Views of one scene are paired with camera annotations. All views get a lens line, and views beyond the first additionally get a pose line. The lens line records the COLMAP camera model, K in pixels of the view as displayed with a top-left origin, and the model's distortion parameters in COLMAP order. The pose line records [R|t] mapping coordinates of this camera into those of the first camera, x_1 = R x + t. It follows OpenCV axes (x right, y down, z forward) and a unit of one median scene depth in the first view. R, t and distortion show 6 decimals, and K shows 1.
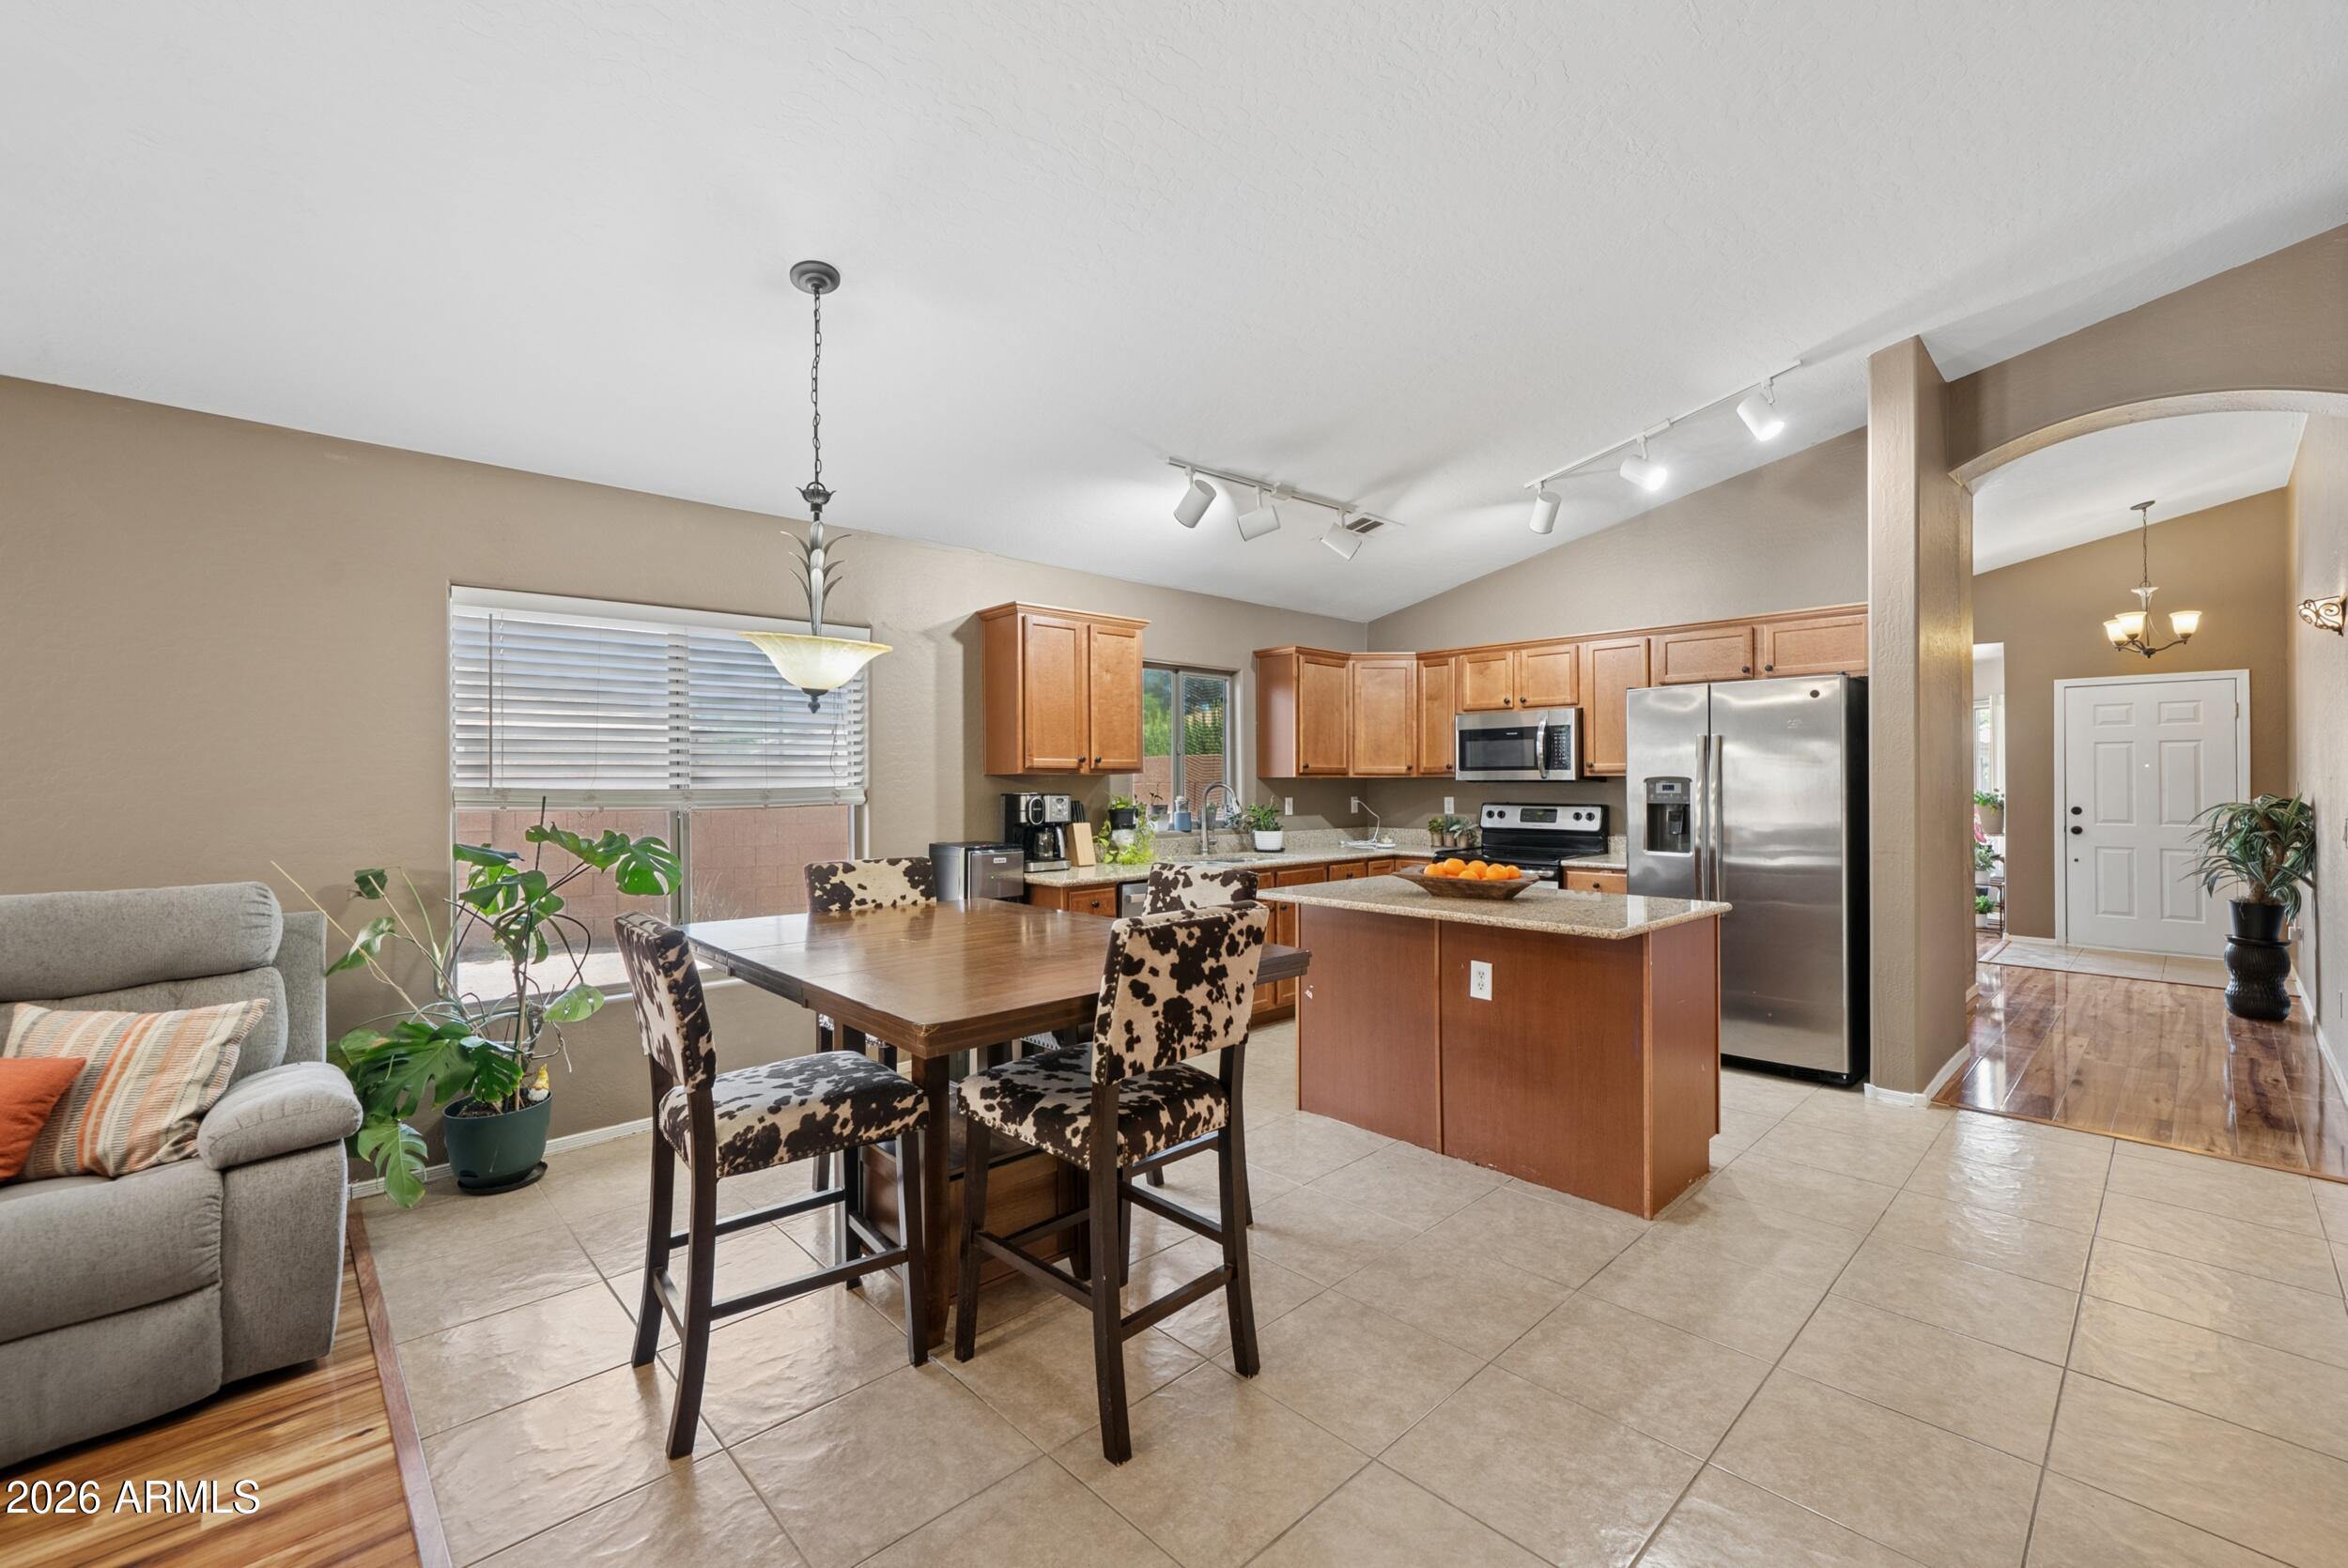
lens RADIAL K [[974.1, 0, 1173.7], [0, 974.1, 774.2], [0, 0, 1]] dist [-0.000968, 0.002141]
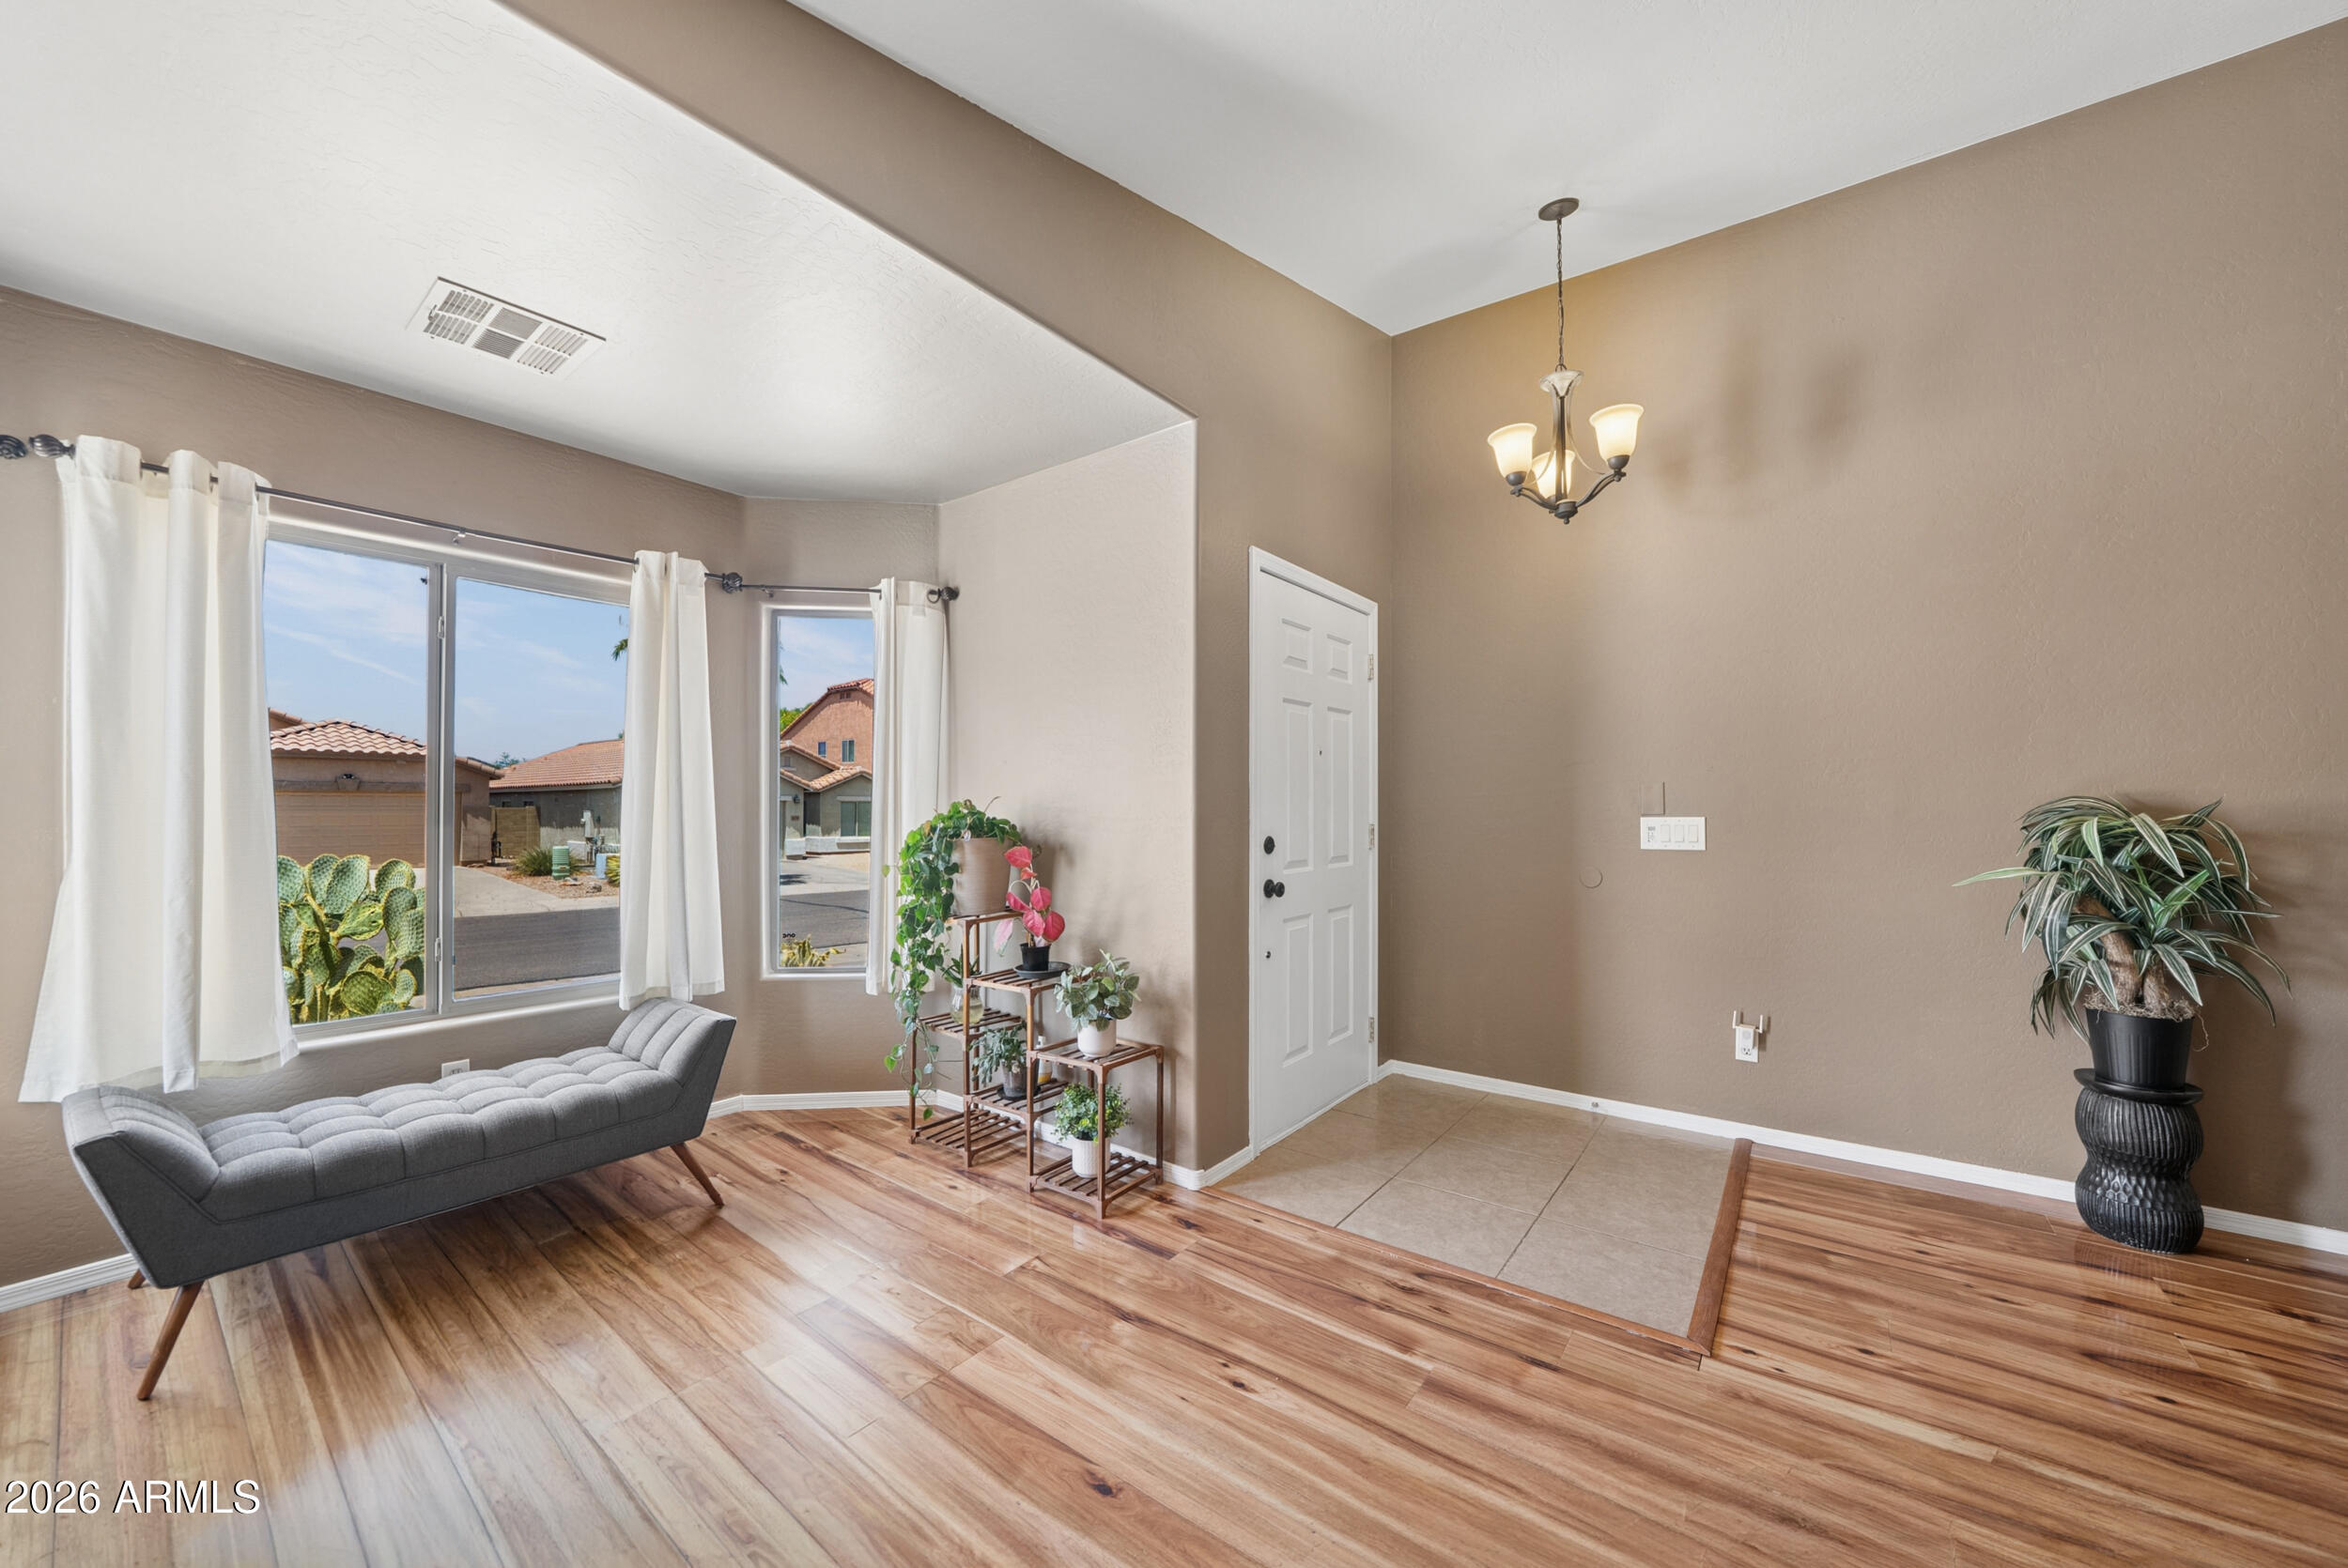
lens RADIAL K [[906.0, 0, 1181.3], [0, 906.0, 781.3], [0, 0, 1]] dist [-0.014233, 0.002748]
pose [[-0.190933, 0.025963, 0.981260, 0.860834], [-0.012883, 0.999498, -0.028952, 0.033970], [-0.981519, -0.018169, -0.190503, 1.844383]]
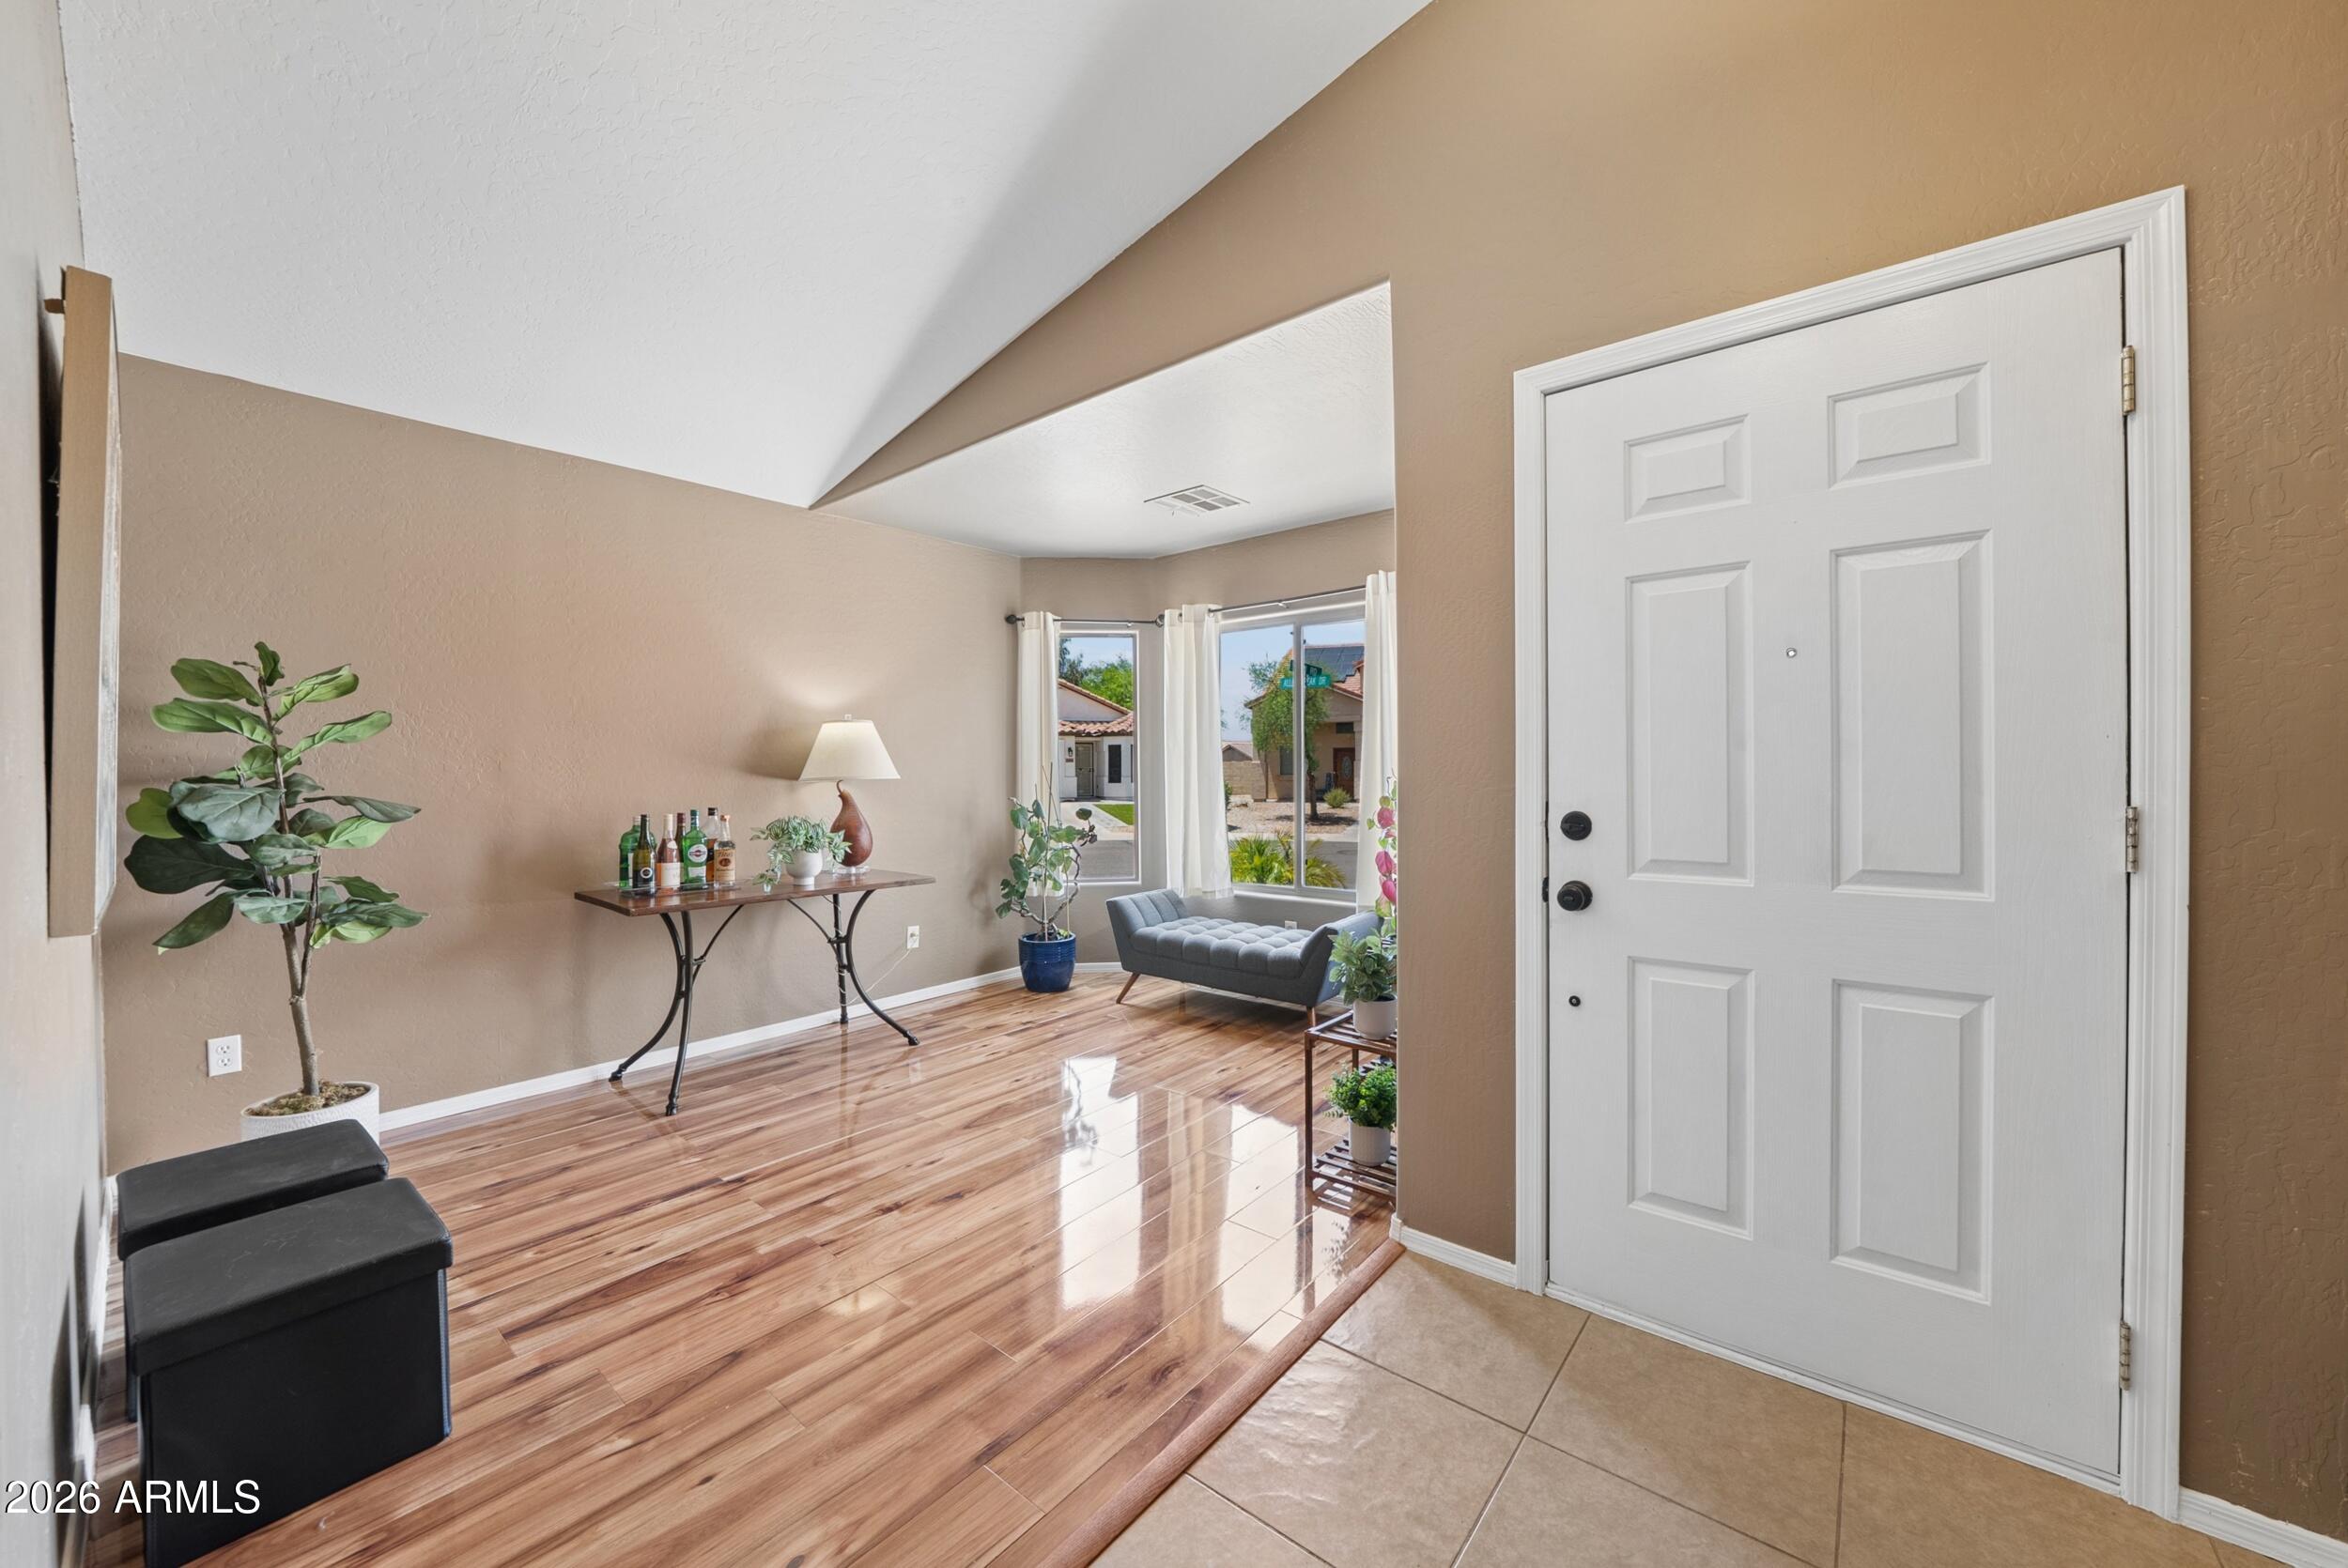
lens RADIAL K [[900.5, 0, 1154.2], [0, 900.5, 770.1], [0, 0, 1]] dist [-0.013715, 0.000161]
pose [[0.994929, -0.007028, 0.100338, 1.283525], [0.005734, 0.999897, 0.013172, 0.028361], [-0.100420, -0.012530, 0.994866, 1.243979]]
